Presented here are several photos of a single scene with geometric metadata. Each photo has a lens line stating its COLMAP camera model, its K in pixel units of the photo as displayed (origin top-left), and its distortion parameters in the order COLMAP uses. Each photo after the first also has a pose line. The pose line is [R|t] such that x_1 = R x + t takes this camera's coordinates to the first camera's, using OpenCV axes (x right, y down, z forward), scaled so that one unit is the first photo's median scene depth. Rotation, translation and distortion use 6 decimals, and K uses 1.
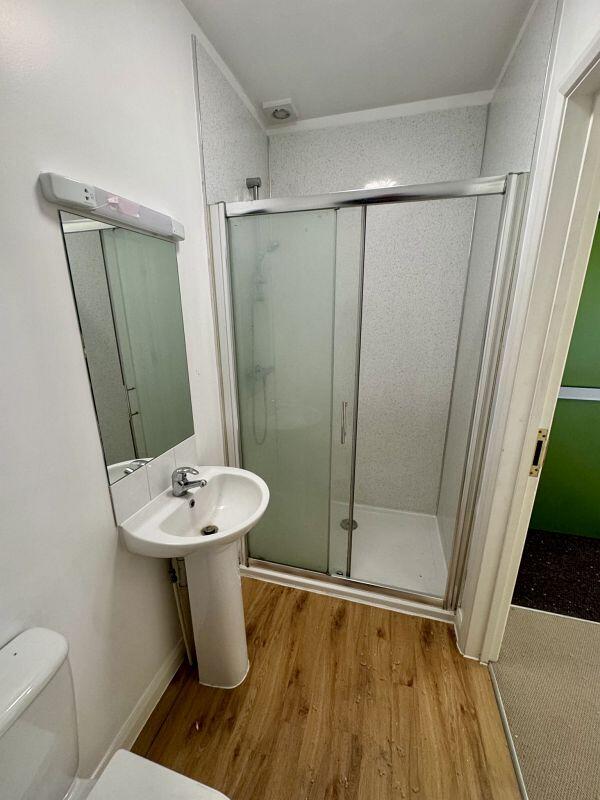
lens RADIAL K [[321.4, 0, 301.9], [0, 321.4, 400.0], [0, 0, 1]] dist [0.002954, 0.000175]
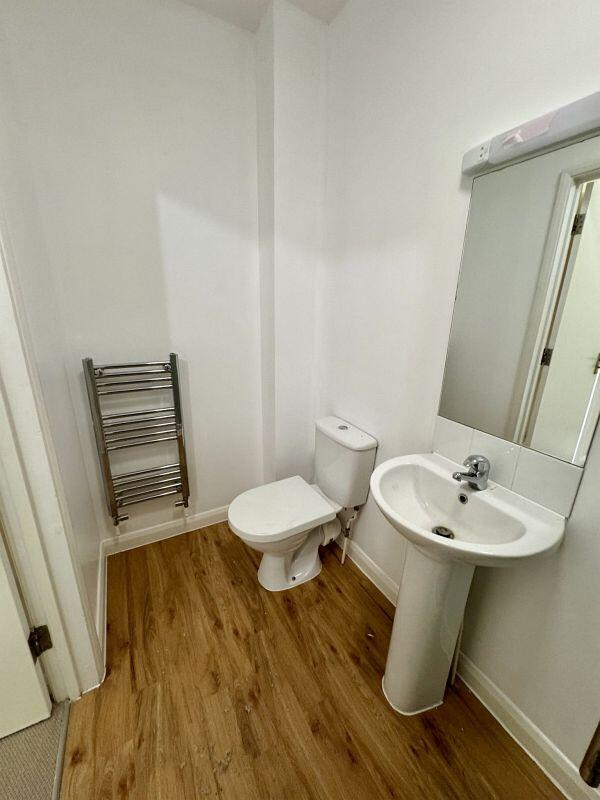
lens RADIAL K [[321.4, 0, 303.3], [0, 321.4, 401.4], [0, 0, 1]] dist [0.002954, 0.000175]
pose [[-0.711298, 0.194434, -0.675463, 0.459600], [-0.206820, 0.860542, 0.465502, -0.194533], [0.671774, 0.470810, -0.571889, 1.093563]]
